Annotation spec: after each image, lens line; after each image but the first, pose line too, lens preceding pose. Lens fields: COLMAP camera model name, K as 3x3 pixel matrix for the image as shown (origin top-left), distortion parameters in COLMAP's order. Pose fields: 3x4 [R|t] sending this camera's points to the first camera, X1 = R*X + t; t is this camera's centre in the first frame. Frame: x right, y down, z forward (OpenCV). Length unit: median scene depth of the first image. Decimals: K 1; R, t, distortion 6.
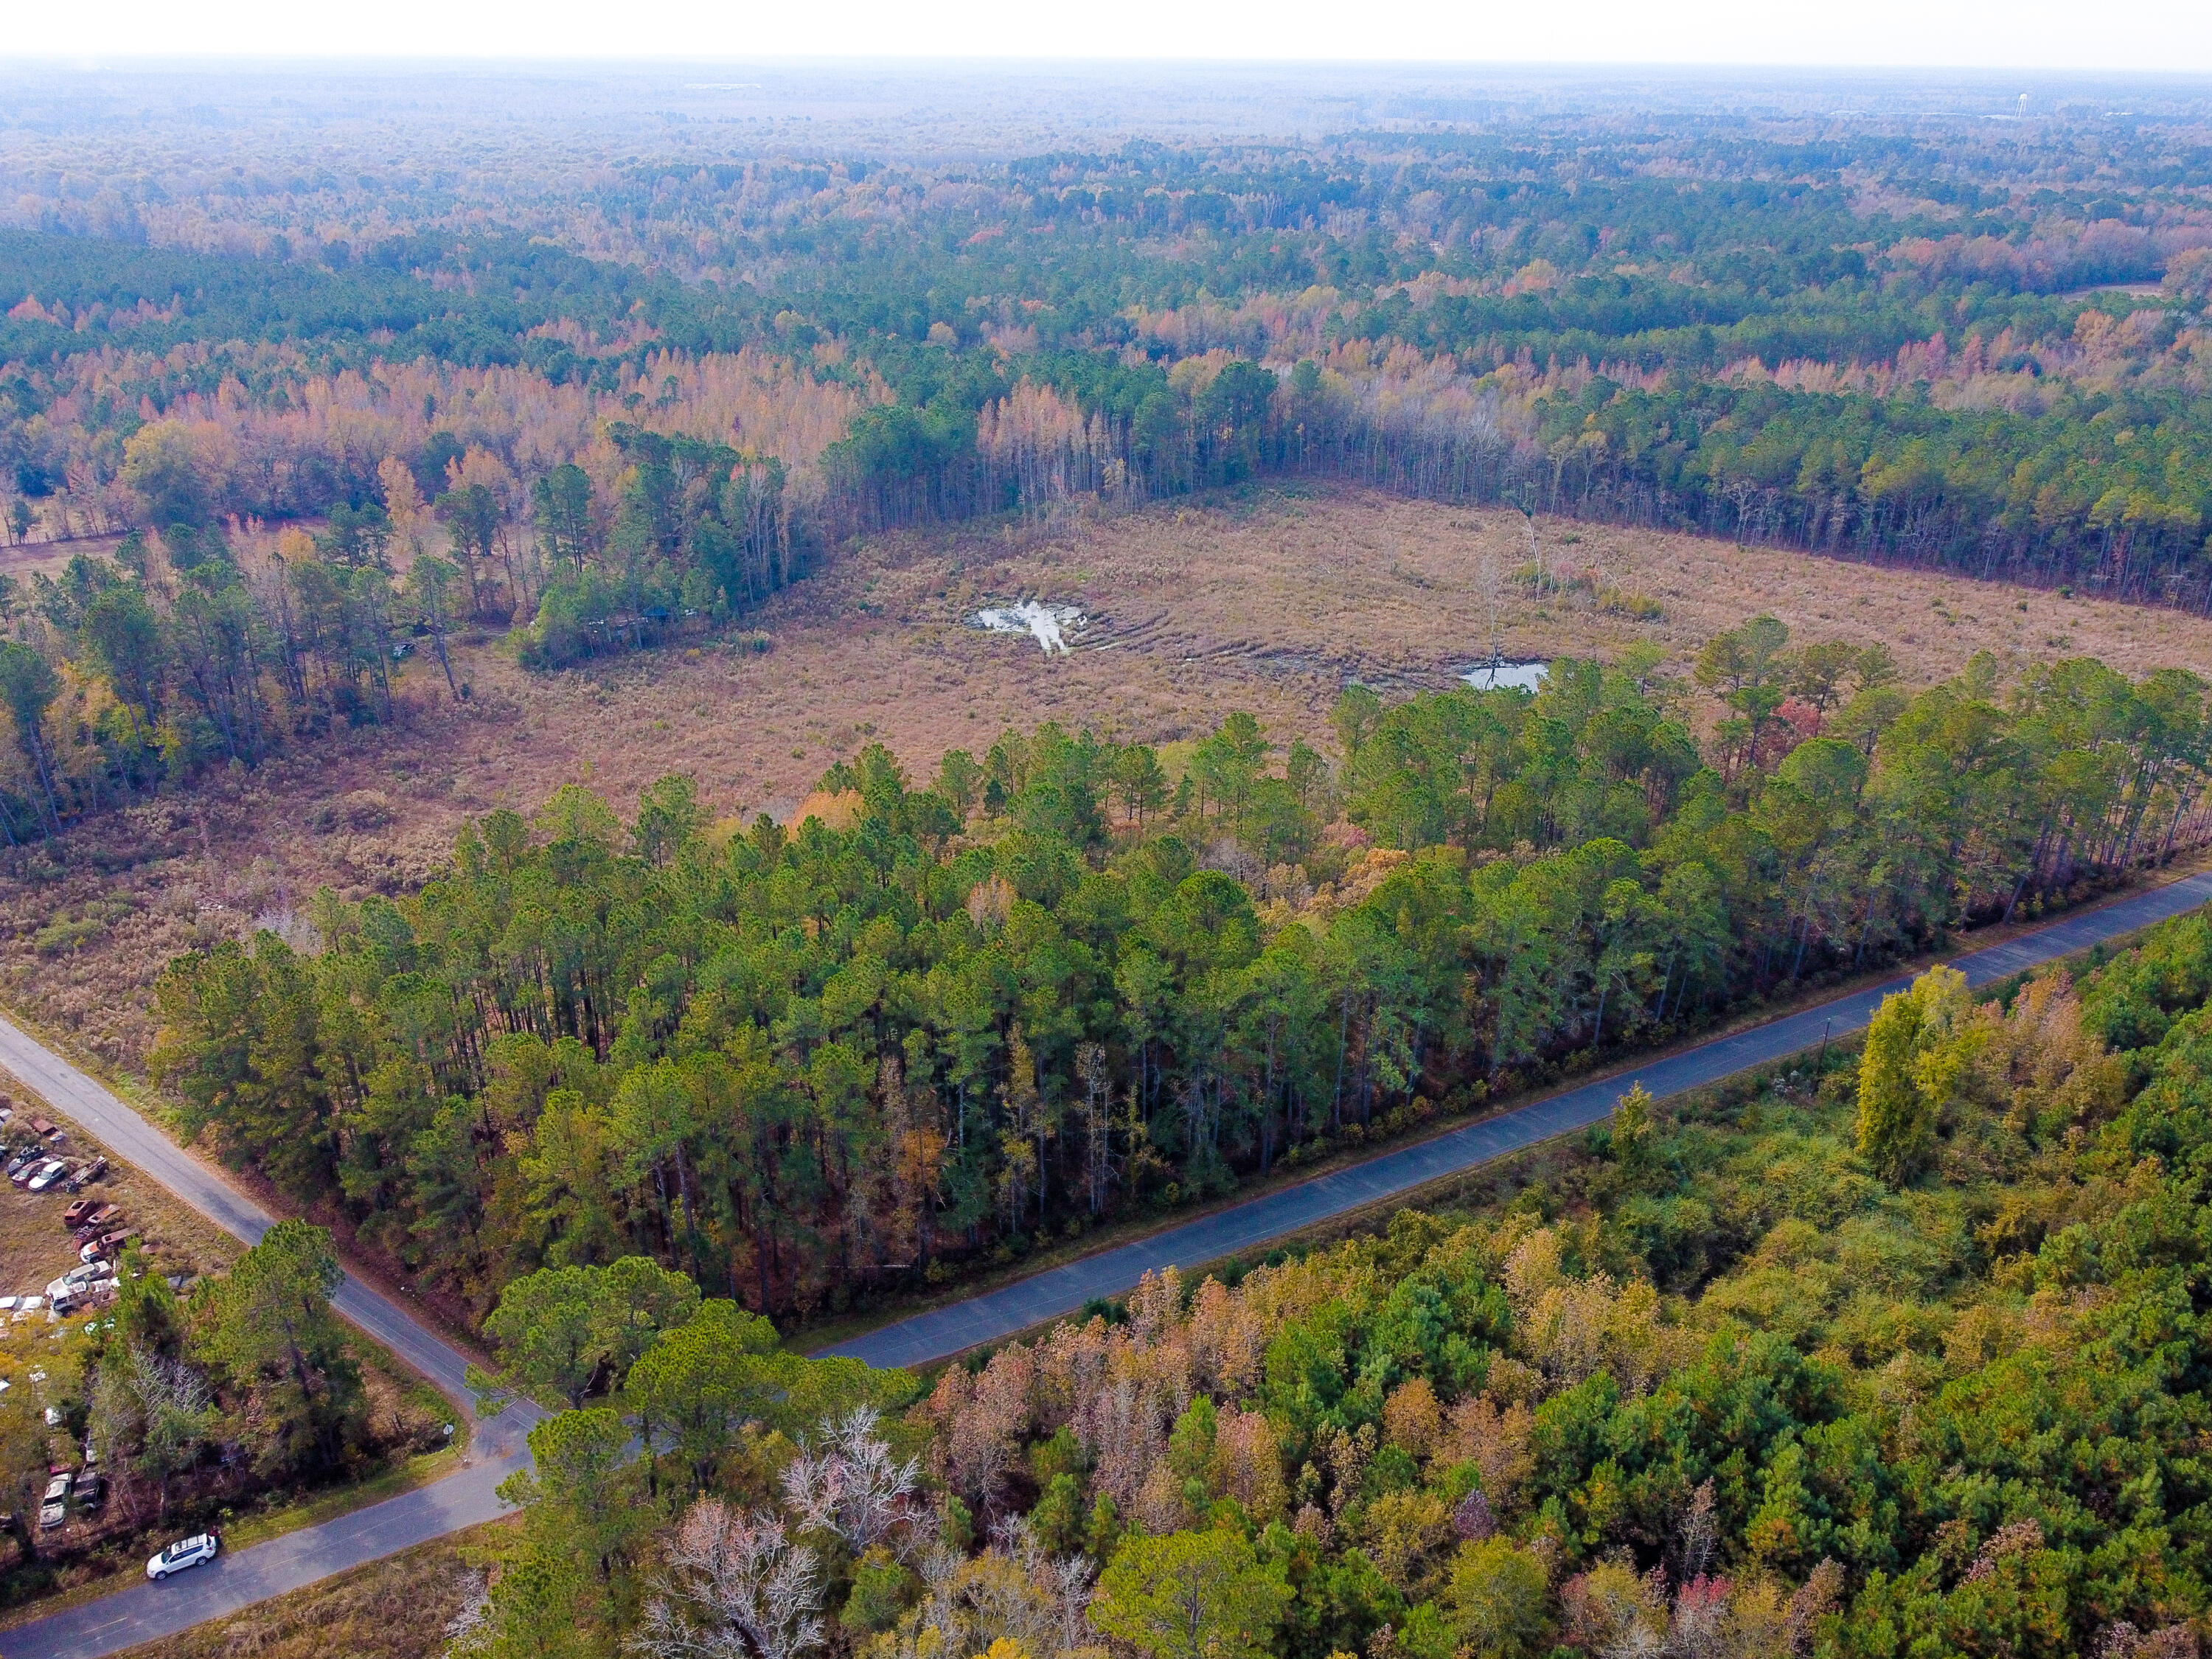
lens RADIAL K [[1687.7, 0, 1095.4], [0, 1687.7, 819.9], [0, 0, 1]] dist [0.002836, -0.010396]
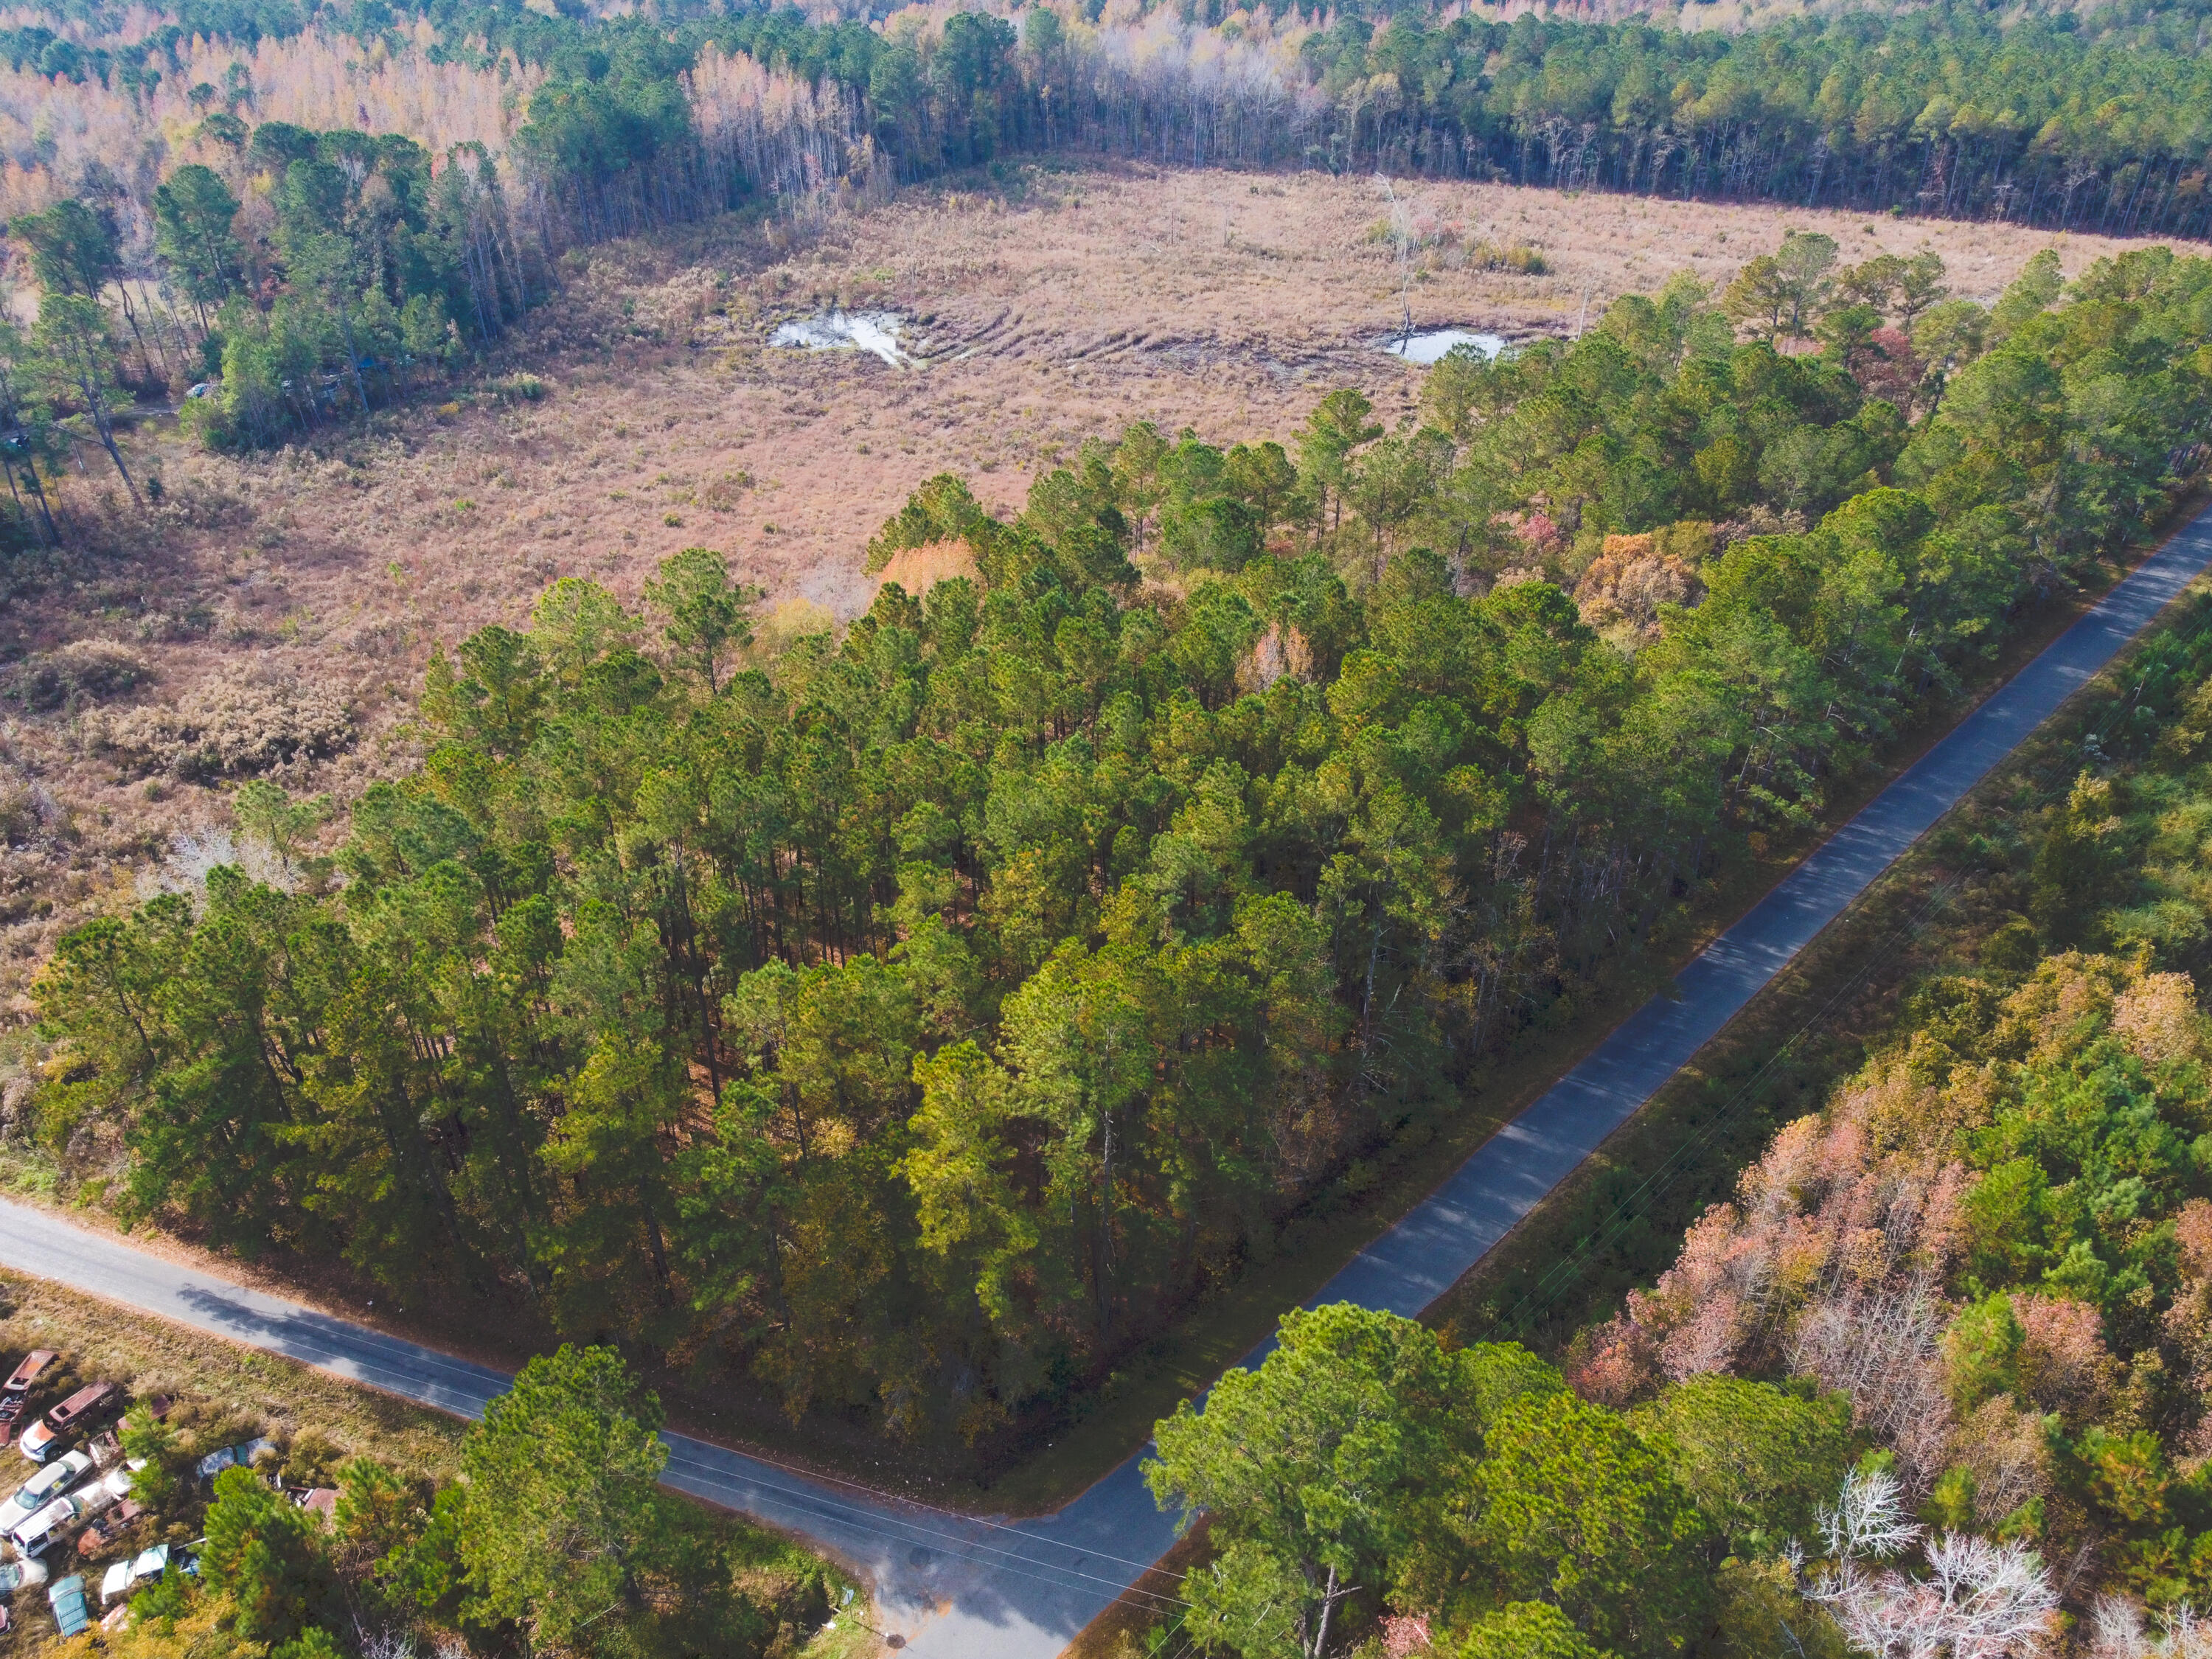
lens RADIAL K [[1687.7, 0, 1100.0], [0, 1687.7, 830.3], [0, 0, 1]] dist [0.002836, -0.010396]
pose [[0.955485, -0.159306, 0.248335, -0.174000], [0.120153, 0.978842, 0.165627, -0.004787], [-0.269466, -0.128416, 0.954410, 0.176501]]
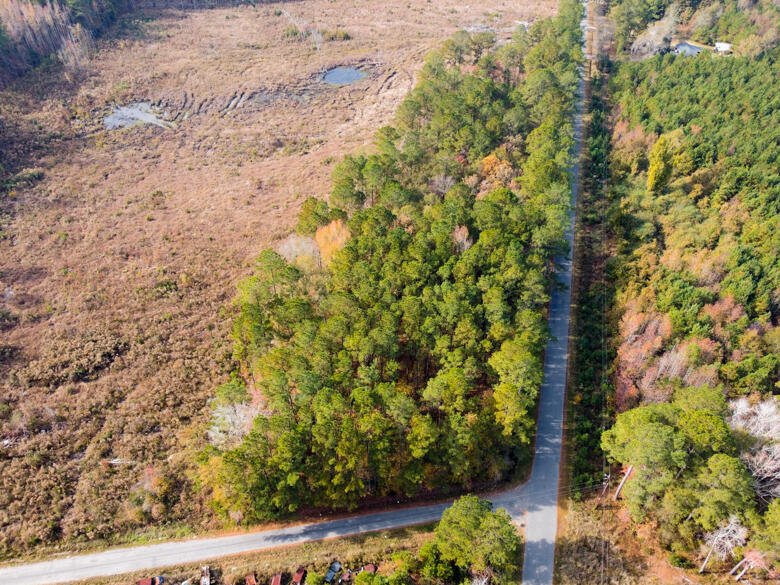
lens RADIAL K [[595.1, 0, 389.2], [0, 595.1, 292.2], [0, 0, 1]] dist [0.002836, -0.010396]
pose [[0.689604, -0.490276, 0.532988, -0.346669], [0.298548, 0.862996, 0.407563, -0.145033], [-0.659785, -0.121934, 0.741496, 0.219585]]
